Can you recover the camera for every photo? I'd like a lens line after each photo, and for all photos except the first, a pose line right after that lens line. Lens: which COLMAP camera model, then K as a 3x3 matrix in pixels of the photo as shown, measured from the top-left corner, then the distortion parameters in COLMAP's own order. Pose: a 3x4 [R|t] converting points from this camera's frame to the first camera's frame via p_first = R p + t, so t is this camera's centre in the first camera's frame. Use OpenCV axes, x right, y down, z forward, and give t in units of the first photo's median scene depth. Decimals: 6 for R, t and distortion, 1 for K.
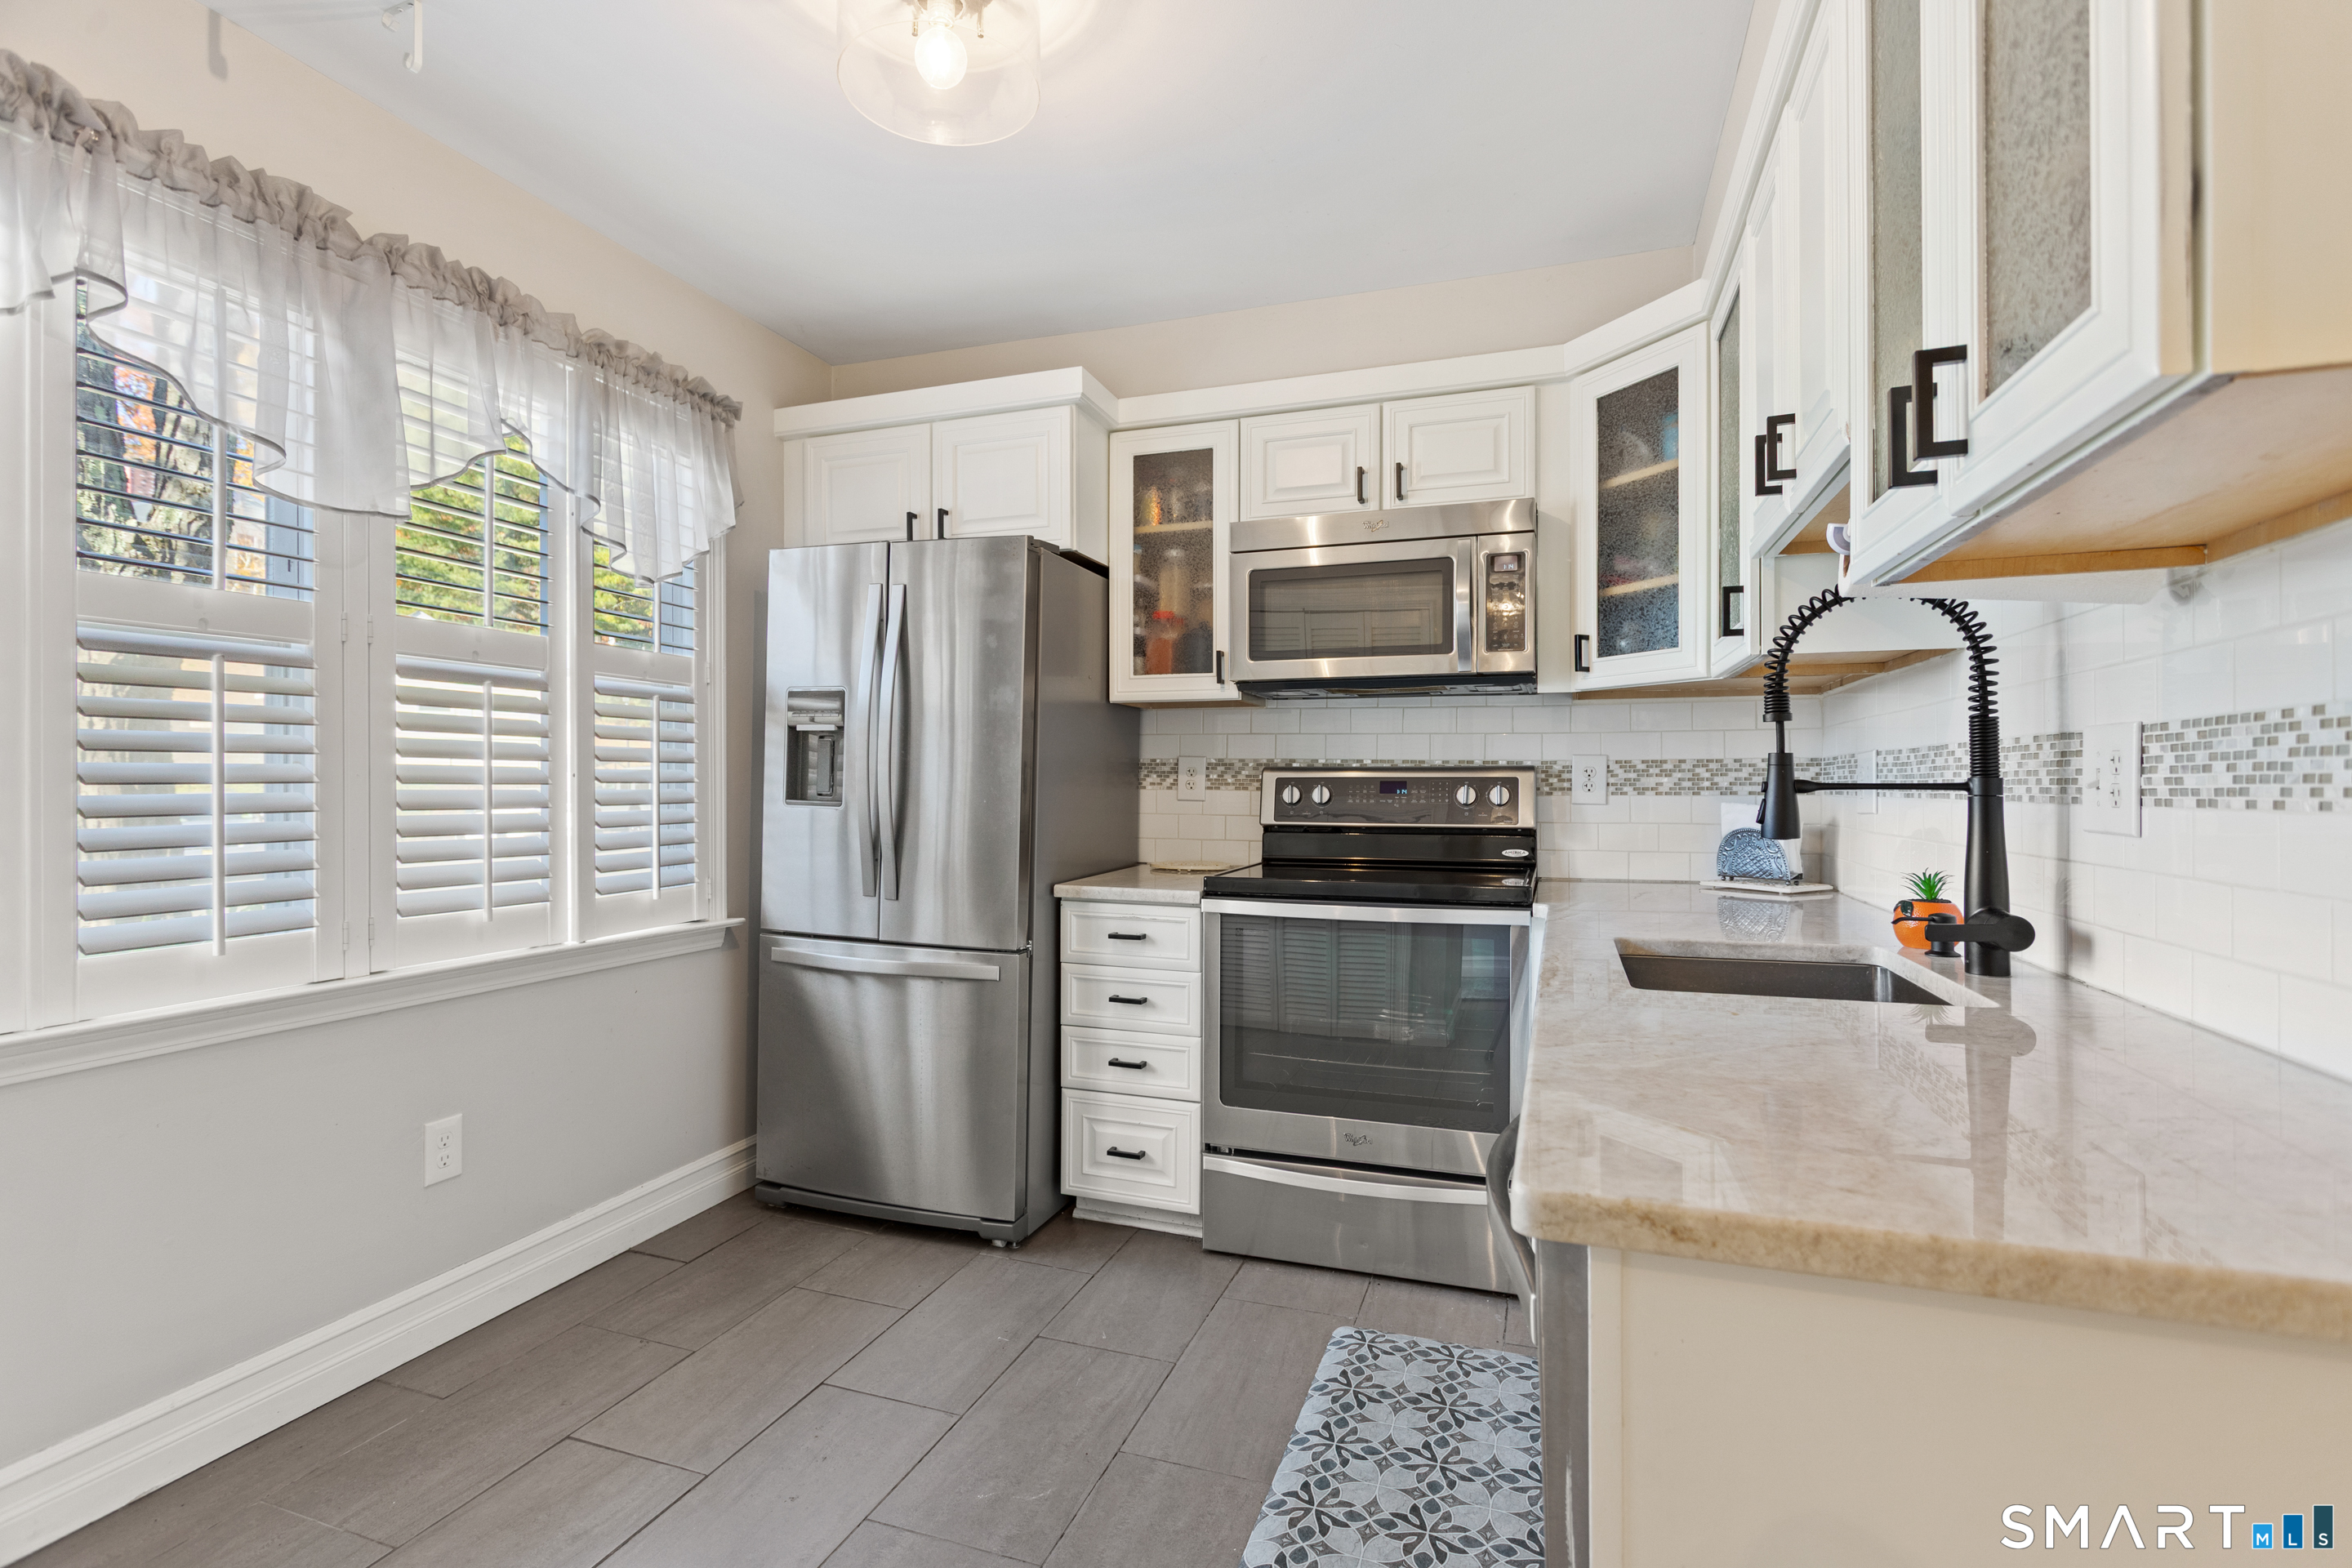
lens RADIAL K [[1123.4, 0, 1168.4], [0, 1123.4, 778.8], [0, 0, 1]] dist [-0.002031, 0.000734]
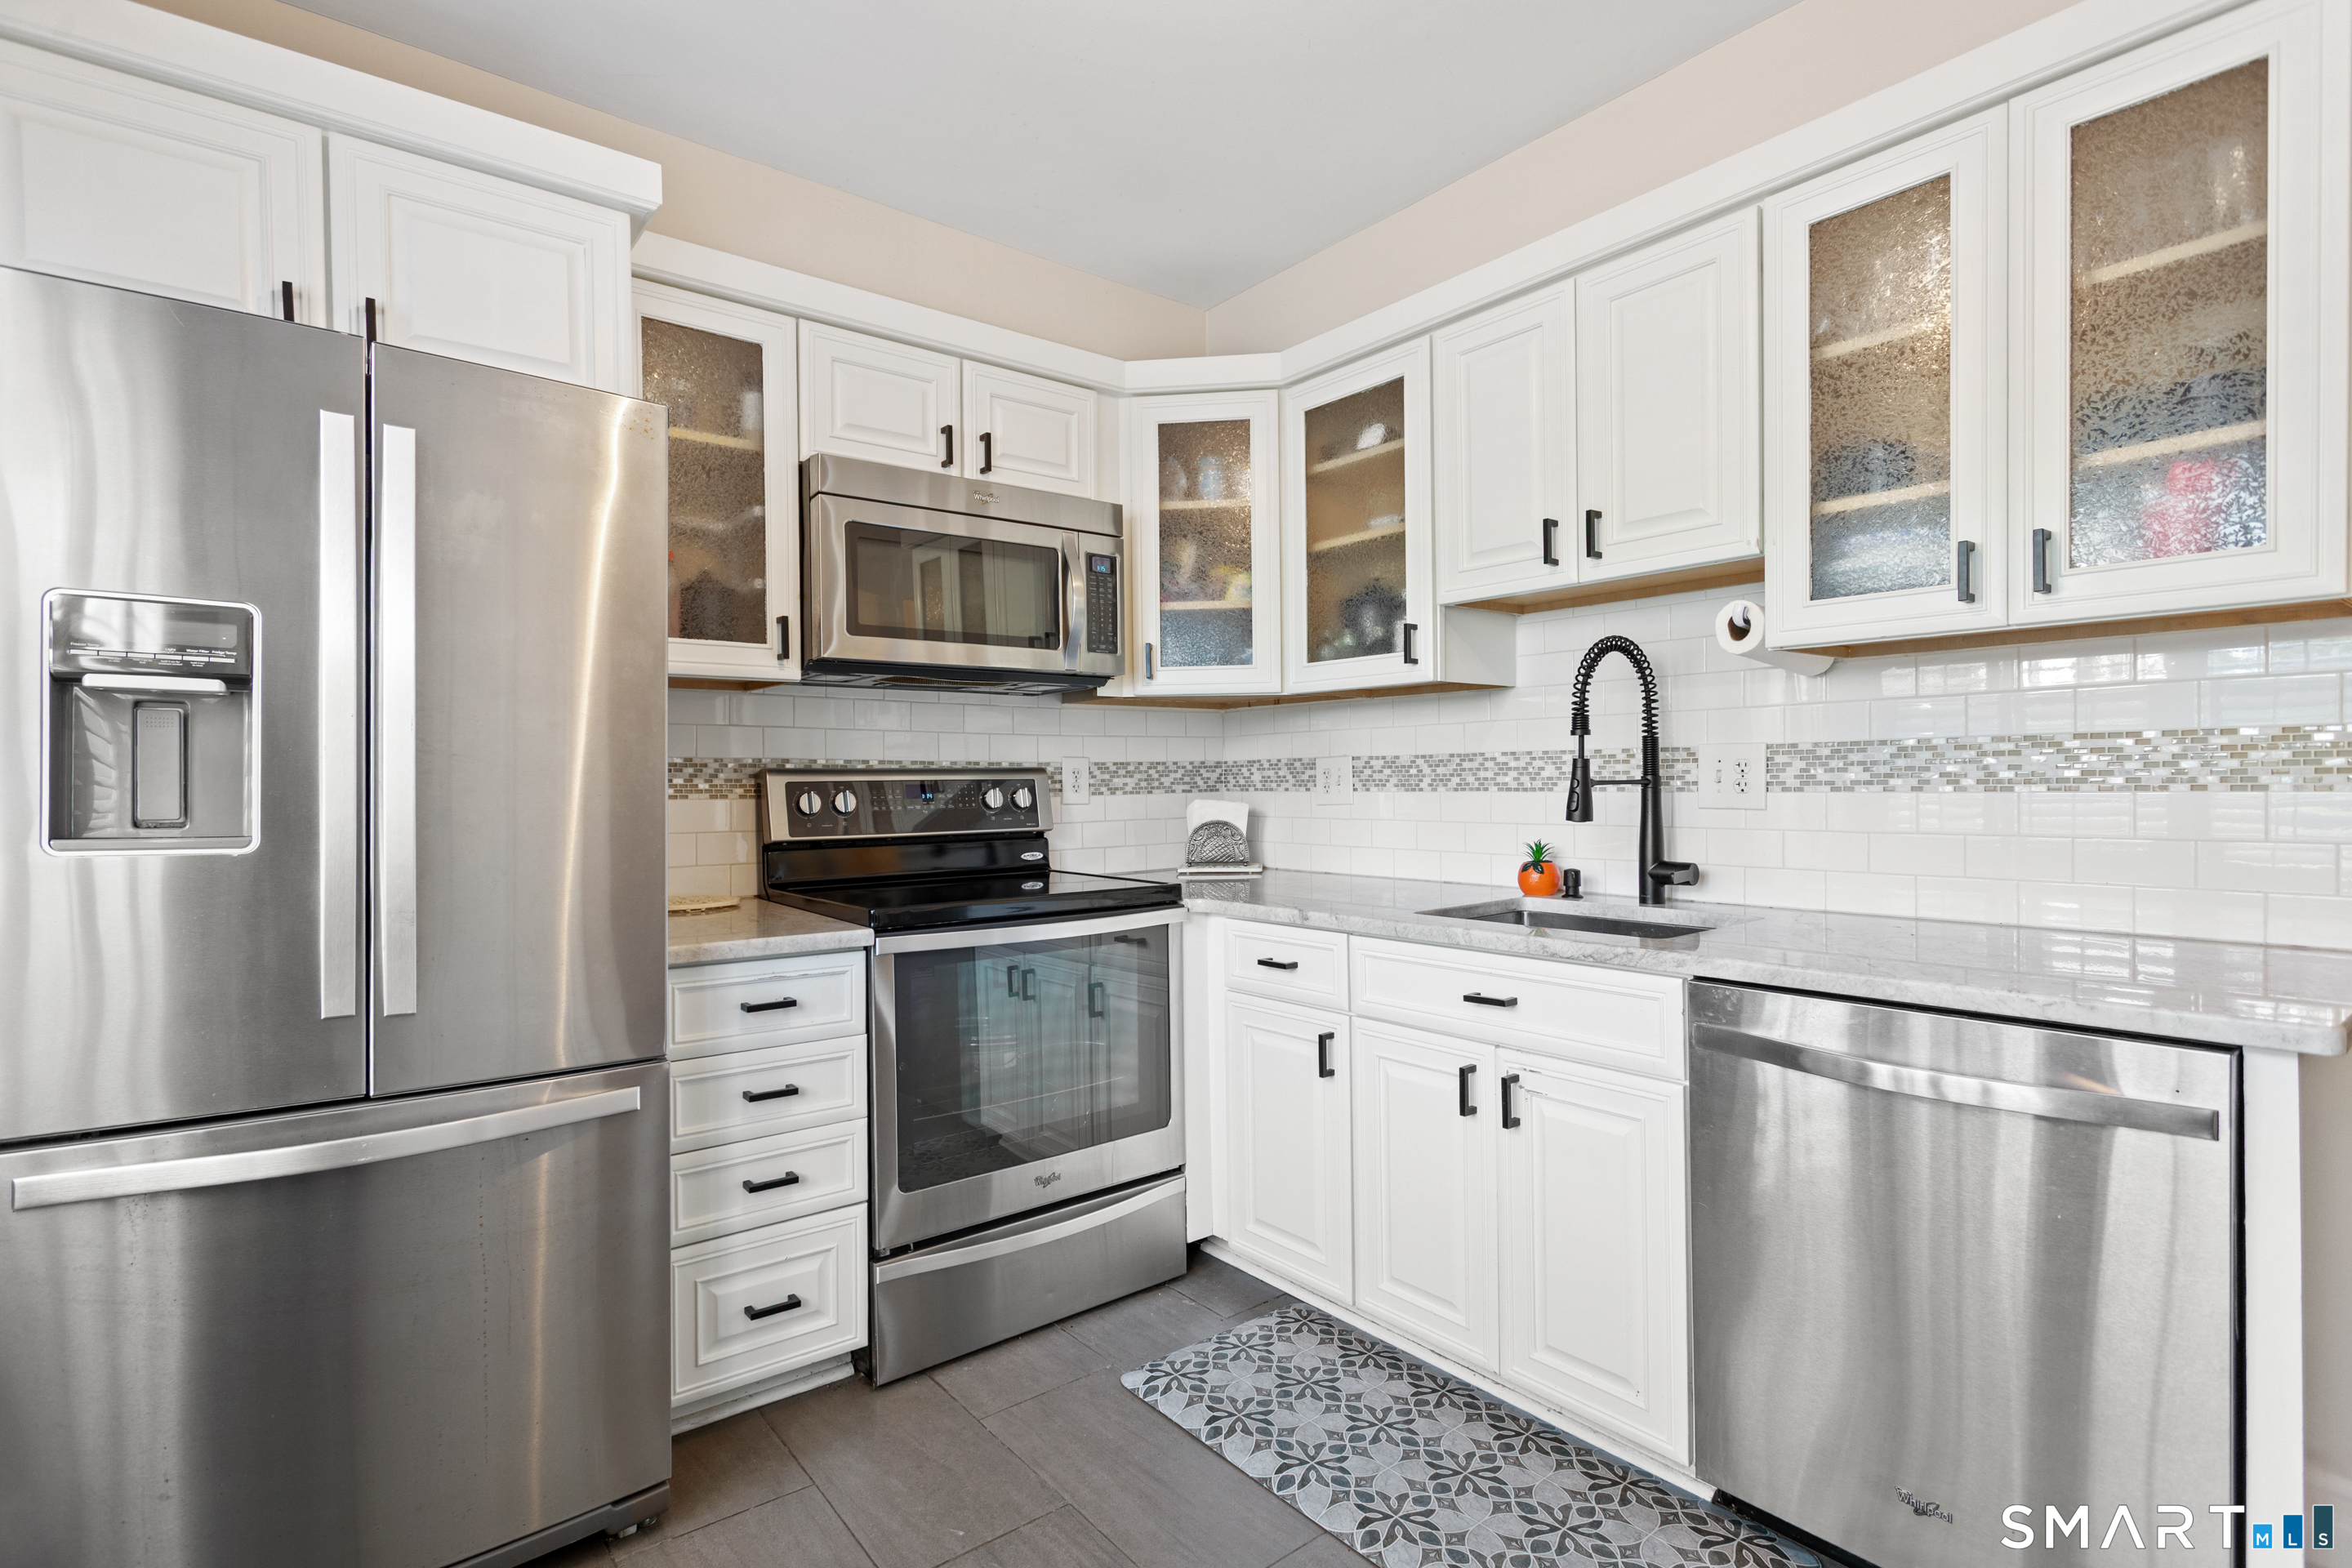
lens RADIAL K [[1127.0, 0, 1172.4], [0, 1127.0, 794.3], [0, 0, 1]] dist [0.002663, 0.000508]
pose [[0.529999, -0.018656, 0.847793, -0.507407], [0.008183, 0.999824, 0.016887, -0.003978], [-0.847959, -0.002013, 0.530058, 0.403446]]
